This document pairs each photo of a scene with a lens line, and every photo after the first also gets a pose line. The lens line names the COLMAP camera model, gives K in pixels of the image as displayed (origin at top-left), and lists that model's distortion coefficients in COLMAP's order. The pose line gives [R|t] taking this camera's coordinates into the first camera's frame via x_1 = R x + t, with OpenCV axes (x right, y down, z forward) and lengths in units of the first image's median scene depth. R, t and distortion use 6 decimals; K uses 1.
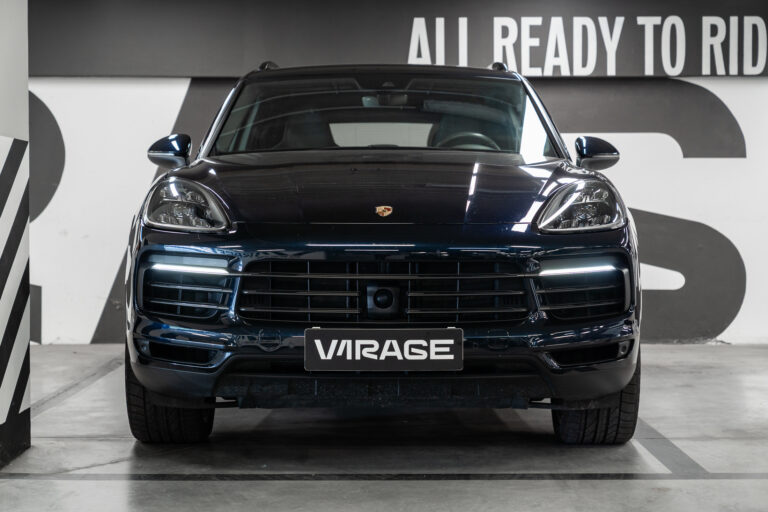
lens RADIAL K [[1522.2, 0, 384.0], [0, 1522.2, 256.0], [0, 0, 1]] dist [0.018371, 0.094346]
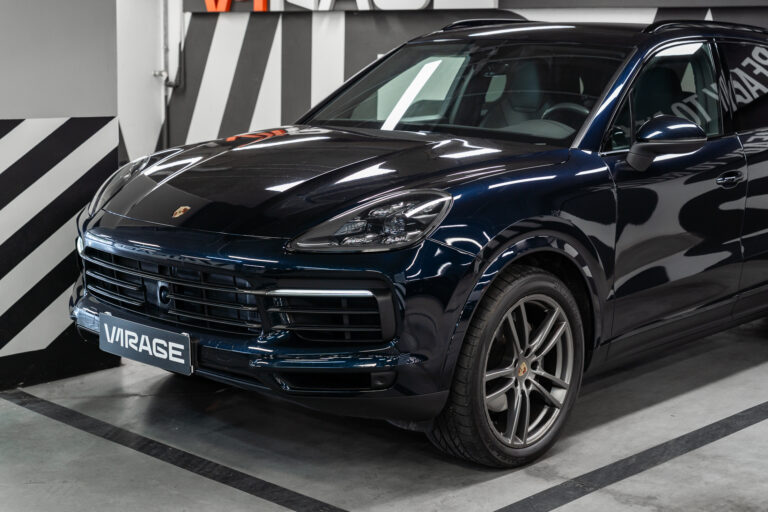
lens RADIAL K [[1238.2, 0, 384.0], [0, 1238.2, 256.0], [0, 0, 1]] dist [0.001632, -0.000697]
pose [[0.706973, 0.128960, -0.695384, 0.712755], [-0.038738, 0.988820, 0.143995, -0.129580], [0.706179, -0.074863, 0.704065, 0.514717]]
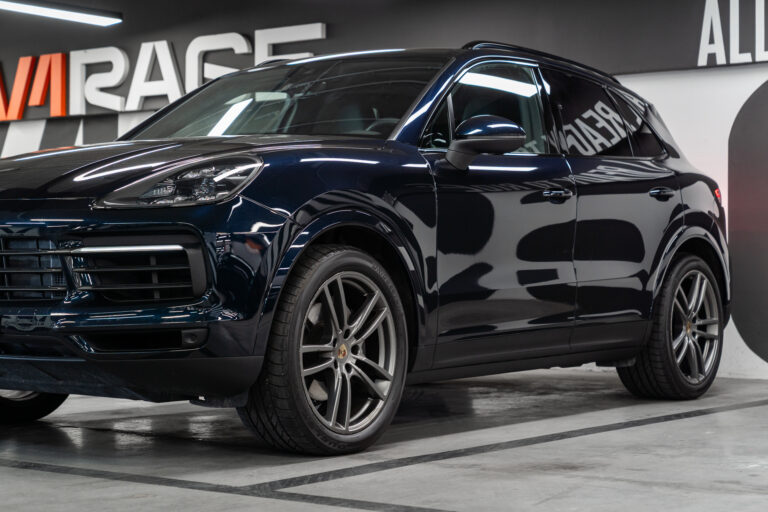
lens RADIAL K [[1522.2, 0, 384.0], [0, 1522.2, 256.0], [0, 0, 1]] dist [0.018371, 0.094346]
pose [[0.783758, 0.001883, -0.621064, 0.849386], [-0.021403, 0.999483, -0.023979, 0.034600], [0.620698, 0.032086, 0.783393, 0.398854]]
